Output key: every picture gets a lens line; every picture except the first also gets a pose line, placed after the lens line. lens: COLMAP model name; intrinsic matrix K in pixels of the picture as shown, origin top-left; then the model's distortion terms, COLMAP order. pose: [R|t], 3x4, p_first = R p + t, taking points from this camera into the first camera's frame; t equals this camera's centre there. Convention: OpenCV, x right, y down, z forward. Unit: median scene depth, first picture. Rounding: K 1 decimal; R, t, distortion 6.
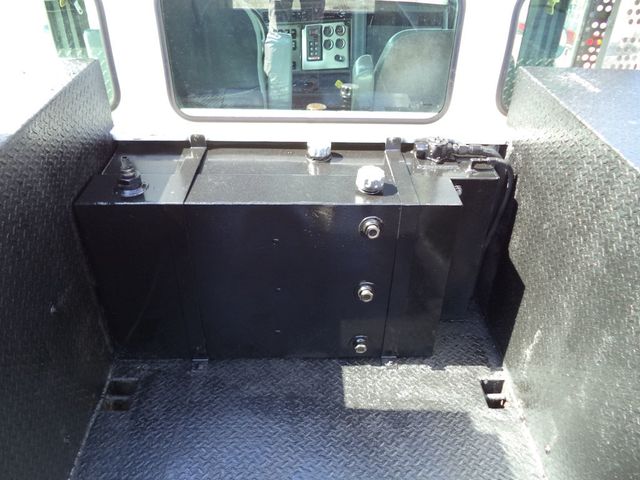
lens RADIAL K [[518.3, 0, 324.1], [0, 518.3, 239.1], [0, 0, 1]] dist [-0.011007, -0.011374]
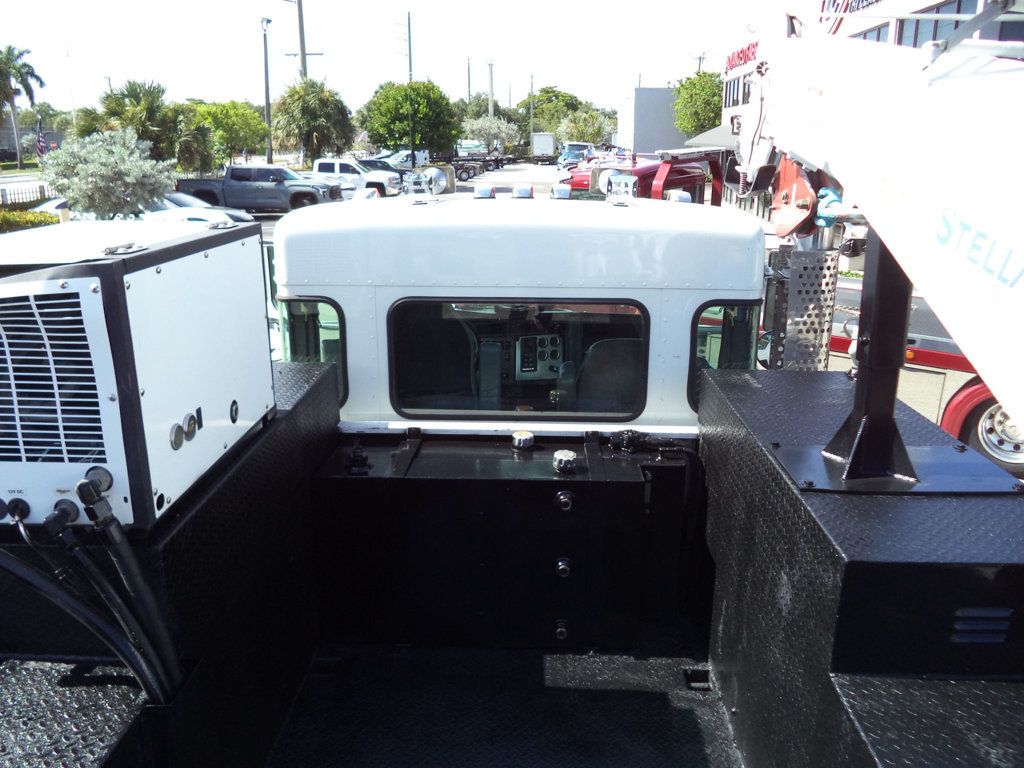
lens RADIAL K [[821.8, 0, 514.1], [0, 821.8, 366.8], [0, 0, 1]] dist [-0.034530, -0.003714]
pose [[0.998039, -0.002856, -0.062526, 0.079898], [-0.019272, 0.936403, -0.350398, 0.287038], [0.059551, 0.350916, 0.934511, -0.677842]]
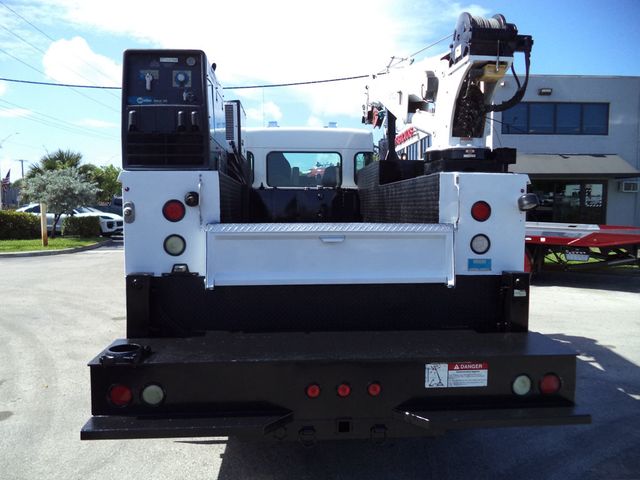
lens RADIAL K [[518.3, 0, 324.1], [0, 518.3, 239.1], [0, 0, 1]] dist [-0.011007, -0.011374]
pose [[0.998178, -0.035821, 0.048549, -0.077715], [0.056114, 0.846829, -0.528897, 2.110835], [-0.022168, 0.530658, 0.847296, -2.002473]]
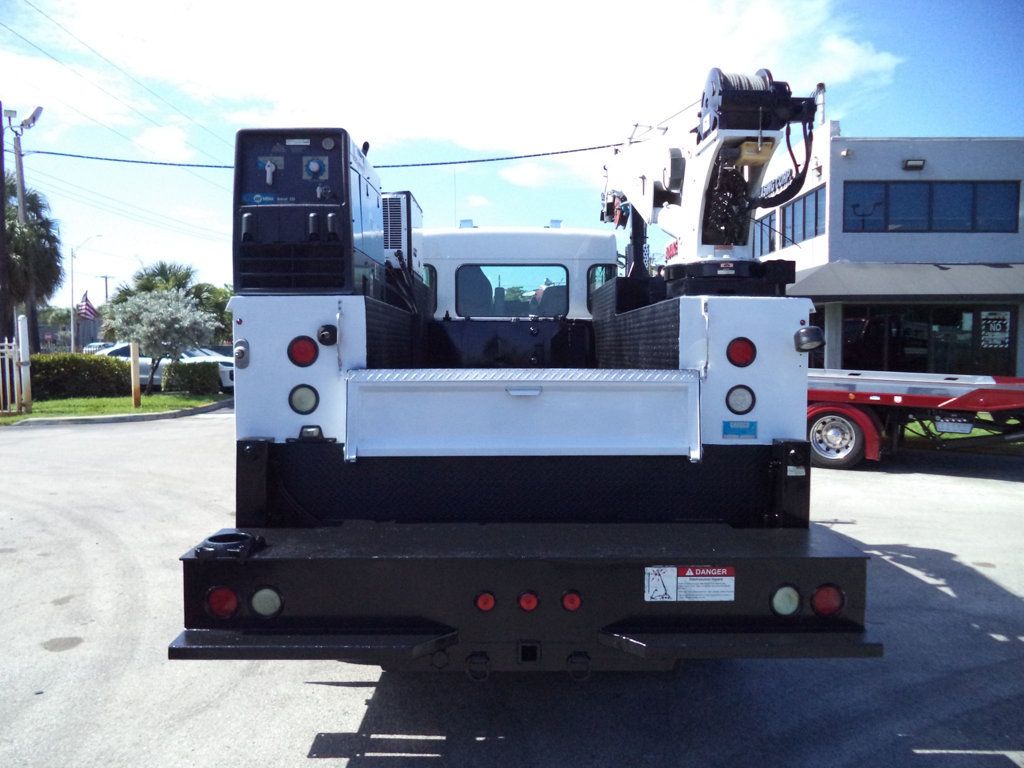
lens RADIAL K [[829.2, 0, 518.5], [0, 829.2, 382.5], [0, 0, 1]] dist [-0.011007, -0.011374]
pose [[0.999351, -0.032157, -0.016248, 0.060731], [0.017959, 0.835554, -0.549114, 2.255926], [0.031234, 0.548466, 0.835589, -2.185410]]
